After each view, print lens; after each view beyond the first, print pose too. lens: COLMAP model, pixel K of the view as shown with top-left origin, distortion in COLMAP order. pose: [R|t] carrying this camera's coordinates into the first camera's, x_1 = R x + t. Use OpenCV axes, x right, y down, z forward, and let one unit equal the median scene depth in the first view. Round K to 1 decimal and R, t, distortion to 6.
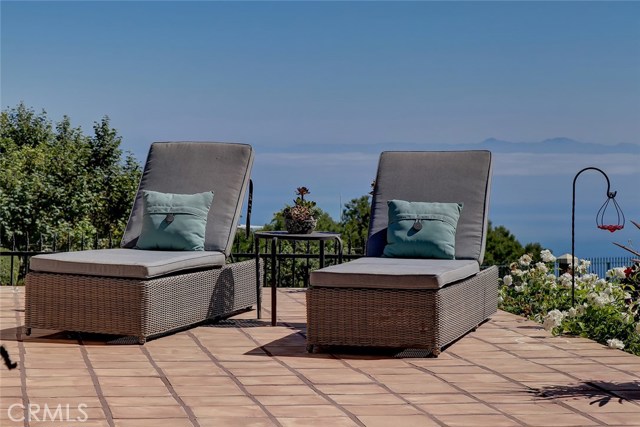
lens RADIAL K [[1758.6, 0, 320.0], [0, 1758.6, 213.5], [0, 0, 1]] dist [0.045365, 0.230491]
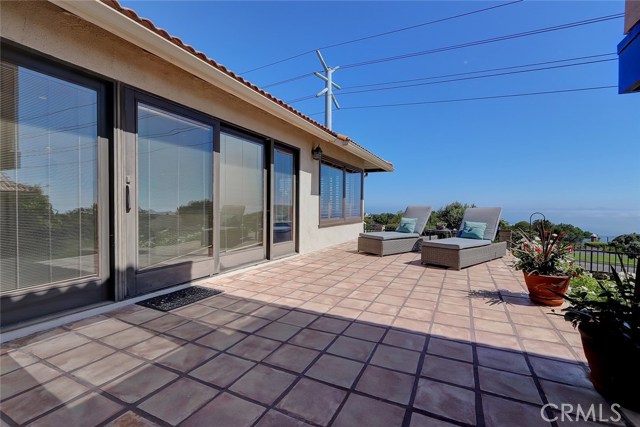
lens RADIAL K [[298.7, 0, 320.0], [0, 298.7, 213.5], [0, 0, 1]] dist [0.016593, 0.000147]
pose [[0.820915, 0.009441, -0.570972, 0.145408], [-0.022615, 0.999616, -0.015986, -0.007394], [0.570602, 0.026036, 0.820814, 0.341106]]
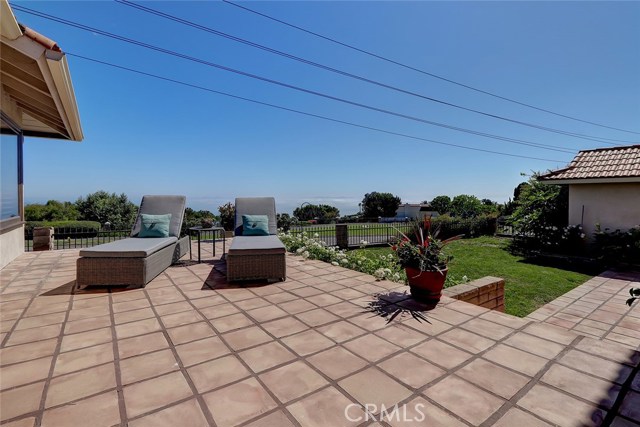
lens RADIAL K [[297.1, 0, 321.9], [0, 297.1, 201.3], [0, 0, 1]] dist [0.008096, -0.000243]
pose [[0.893581, -0.015557, 0.448632, -0.061540], [0.027029, 0.999451, -0.019180, -0.017074], [-0.448087, 0.029265, 0.893511, 0.514011]]
